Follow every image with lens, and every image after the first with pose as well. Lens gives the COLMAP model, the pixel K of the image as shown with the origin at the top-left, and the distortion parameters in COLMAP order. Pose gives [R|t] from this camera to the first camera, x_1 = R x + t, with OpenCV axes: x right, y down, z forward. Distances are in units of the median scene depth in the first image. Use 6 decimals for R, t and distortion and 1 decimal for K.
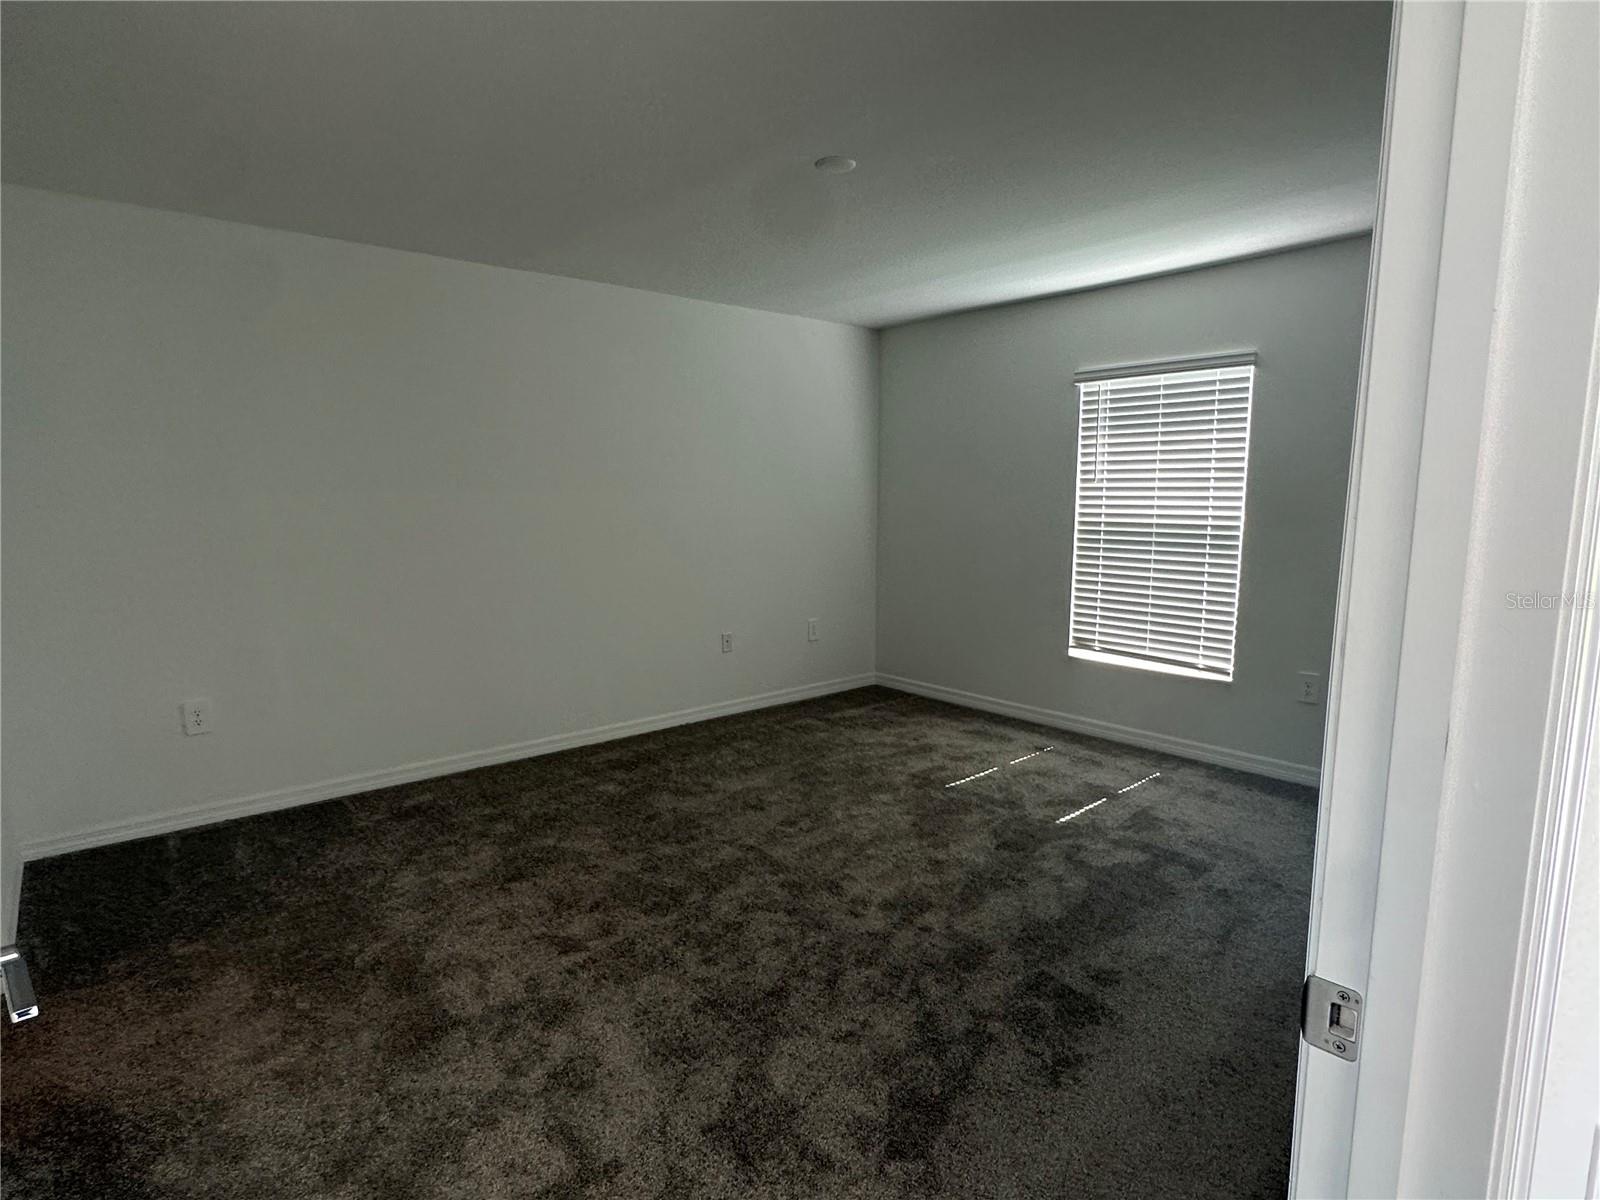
lens RADIAL K [[855.2, 0, 789.9], [0, 855.2, 605.2], [0, 0, 1]] dist [-0.002422, -0.000724]
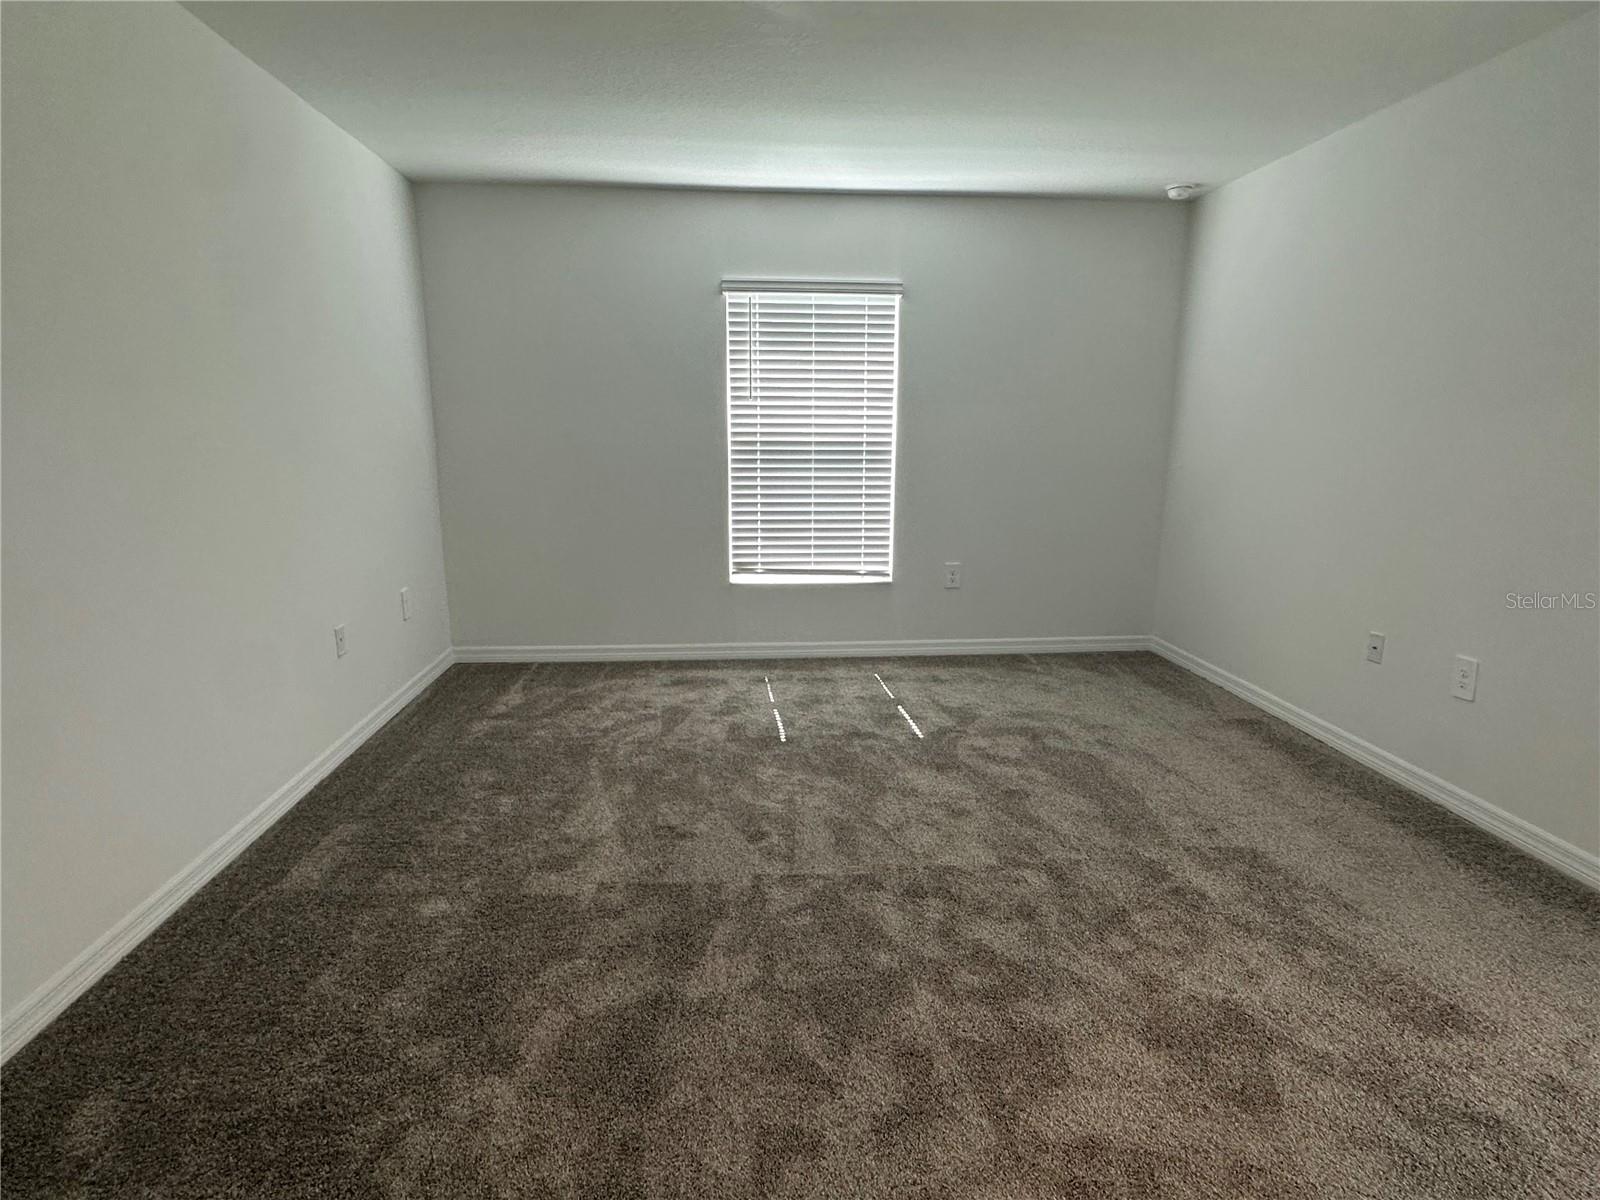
lens RADIAL K [[862.4, 0, 800.0], [0, 862.4, 600.0], [0, 0, 1]] dist [-0.002228, 0.000427]
pose [[0.594071, -0.160053, 0.788329, -0.548178], [0.102259, 0.987081, 0.123344, -0.046607], [-0.797886, 0.007339, 0.602763, 0.489348]]
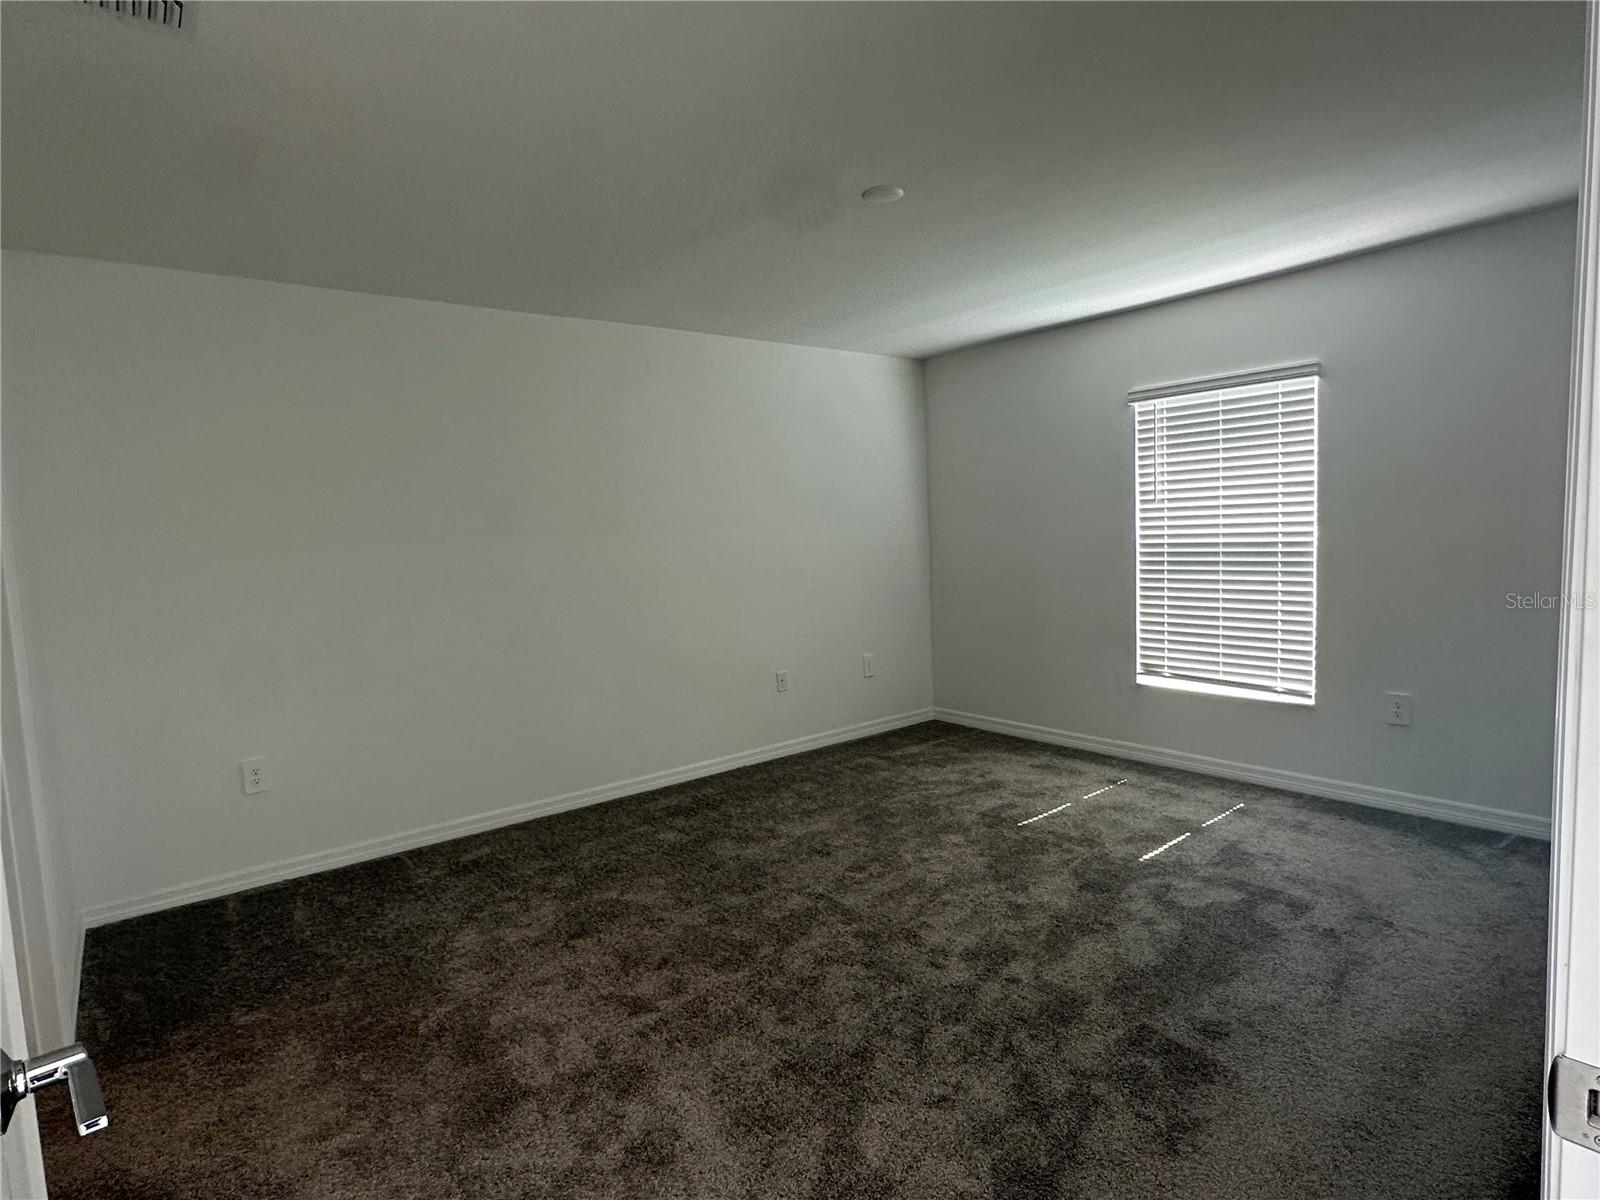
lens RADIAL K [[862.4, 0, 800.0], [0, 862.4, 600.0], [0, 0, 1]] dist [-0.002228, 0.000427]
pose [[0.998576, -0.037913, -0.037522, -0.017633], [0.036064, 0.998159, -0.048765, -0.001009], [0.039302, 0.047343, 0.998105, 0.016916]]
